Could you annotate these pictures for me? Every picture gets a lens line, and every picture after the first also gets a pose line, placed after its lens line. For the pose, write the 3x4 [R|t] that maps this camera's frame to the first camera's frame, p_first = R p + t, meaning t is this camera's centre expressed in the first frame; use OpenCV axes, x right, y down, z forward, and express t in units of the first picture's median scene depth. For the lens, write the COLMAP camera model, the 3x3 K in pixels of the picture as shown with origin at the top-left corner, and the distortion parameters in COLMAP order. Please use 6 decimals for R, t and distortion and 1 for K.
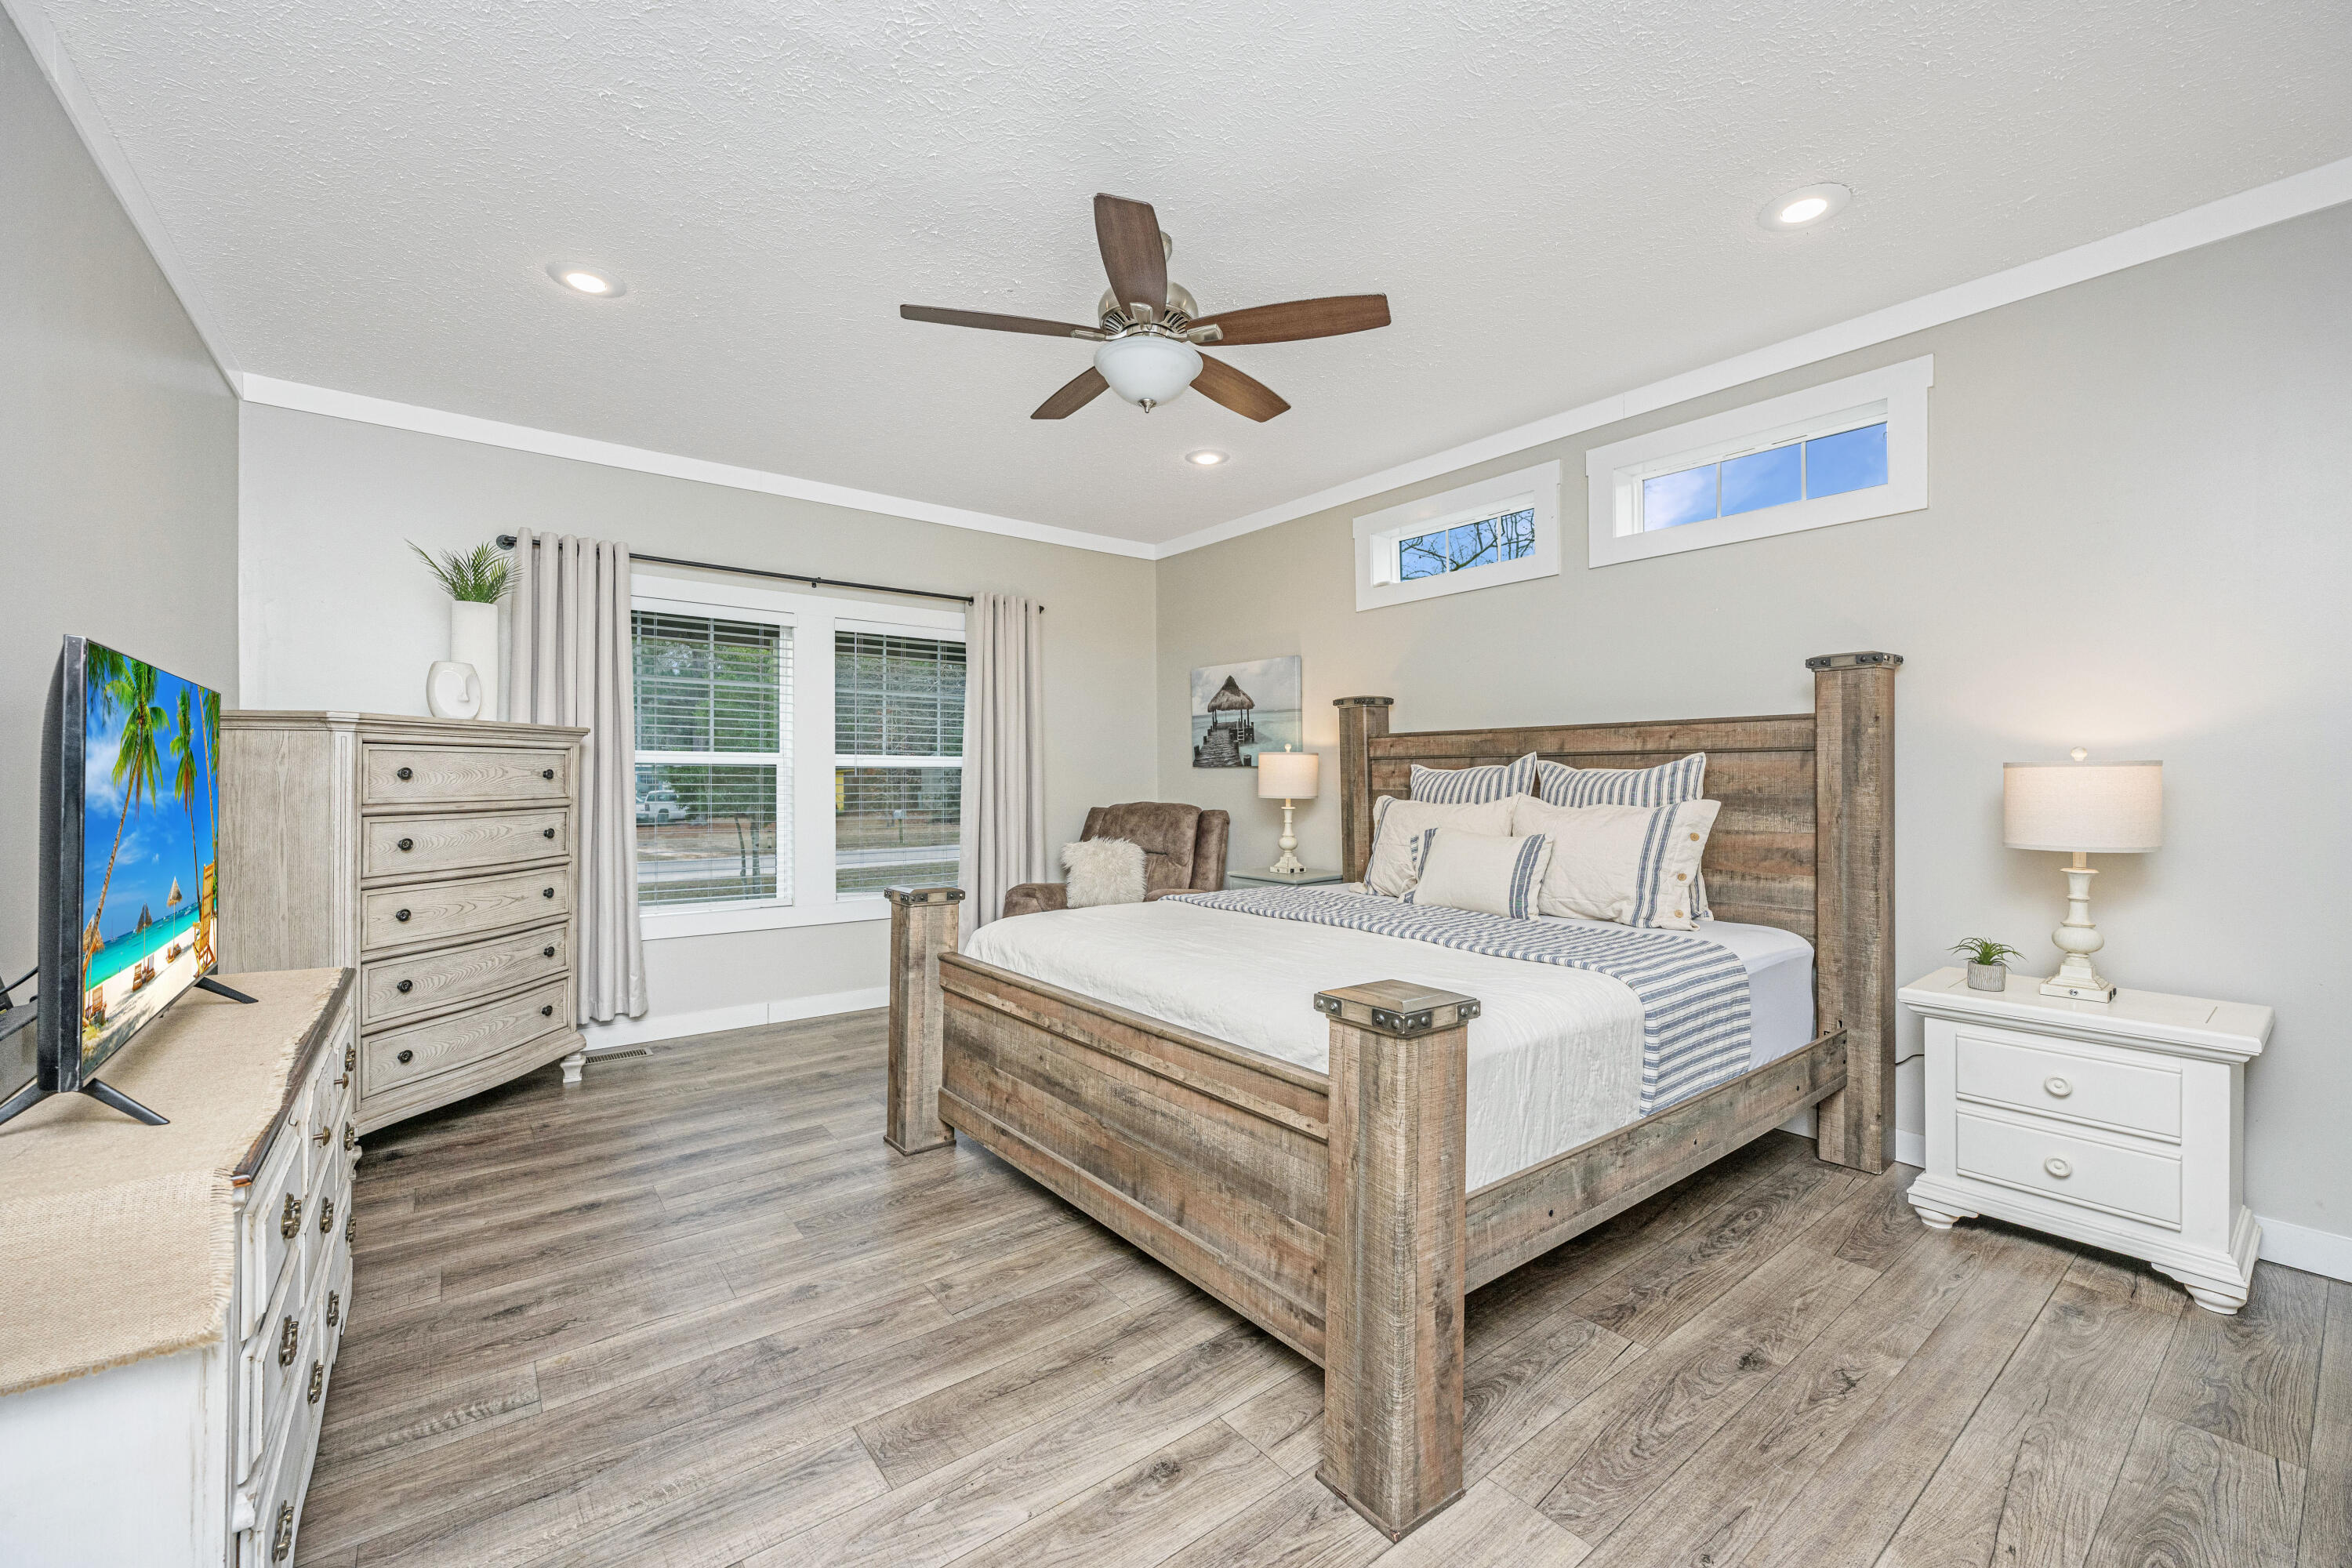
lens RADIAL K [[945.9, 0, 1179.3], [0, 945.9, 780.5], [0, 0, 1]] dist [-0.001641, 0.000183]
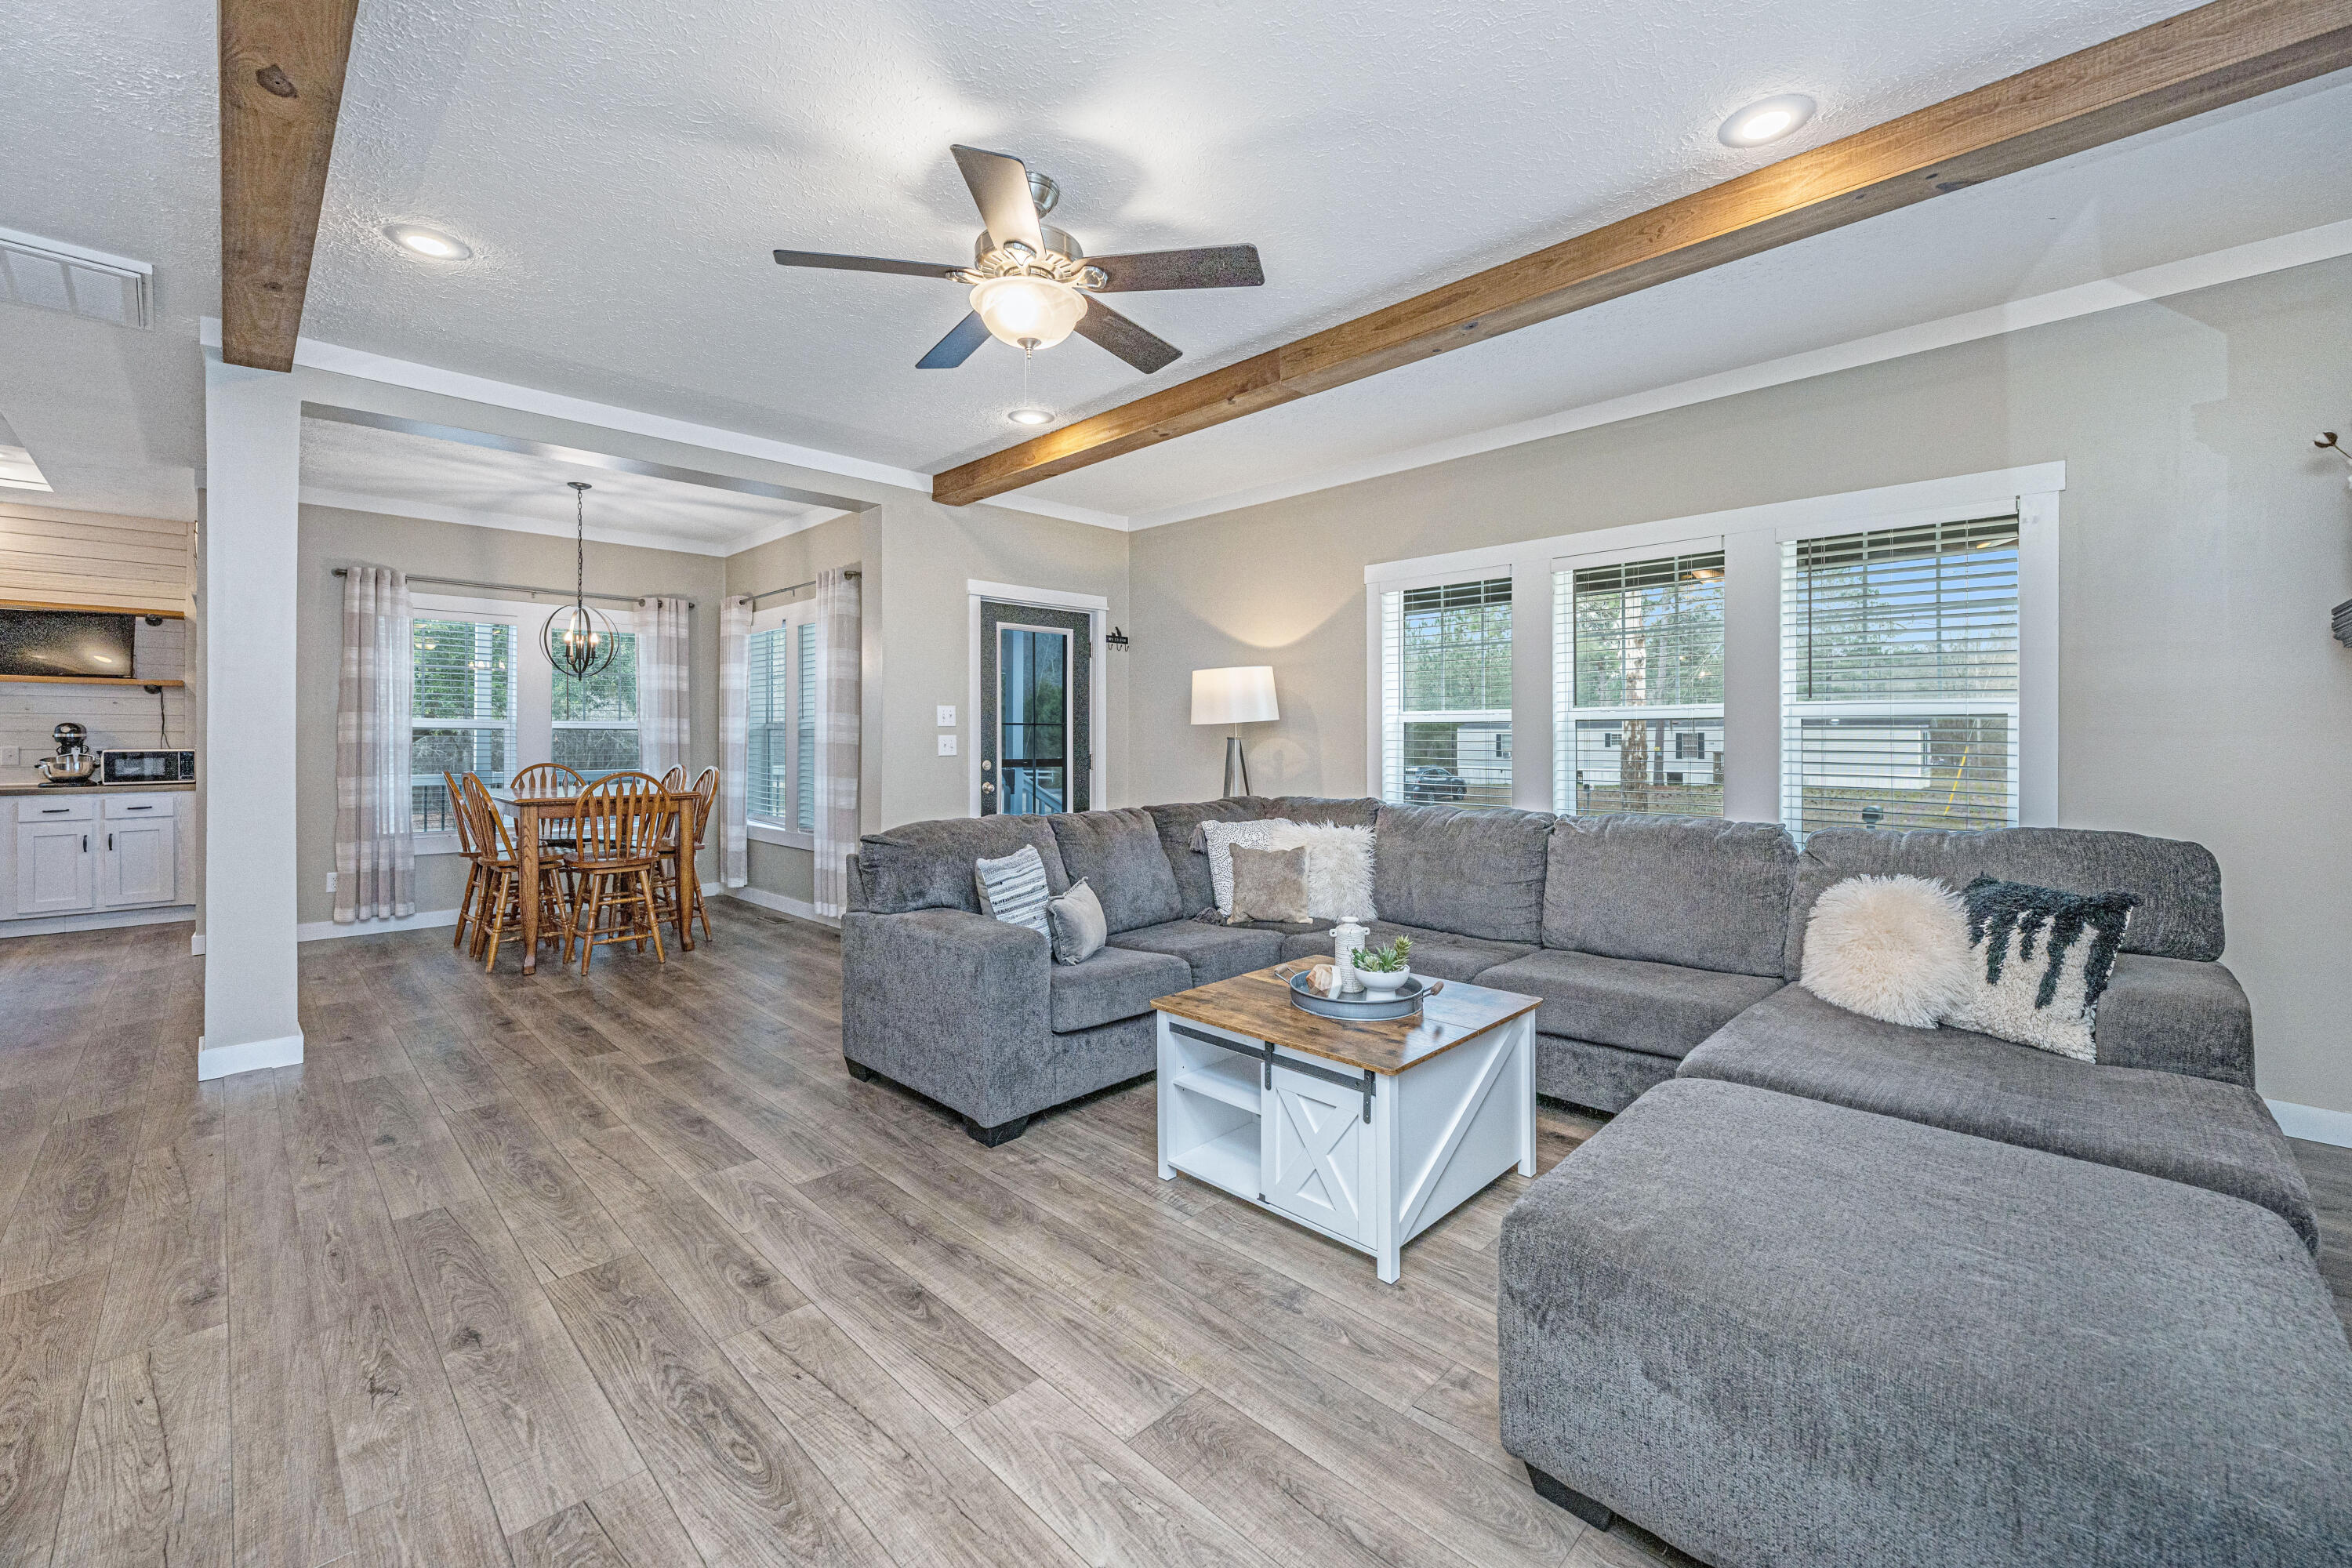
lens RADIAL K [[955.2, 0, 1178.8], [0, 955.2, 733.0], [0, 0, 1]] dist [0.001618, 0.000295]
pose [[0.110527, -0.000455, -0.993873, 0.411595], [0.015489, 0.999879, 0.001265, -0.008202], [0.993752, -0.015534, 0.110521, 0.432367]]
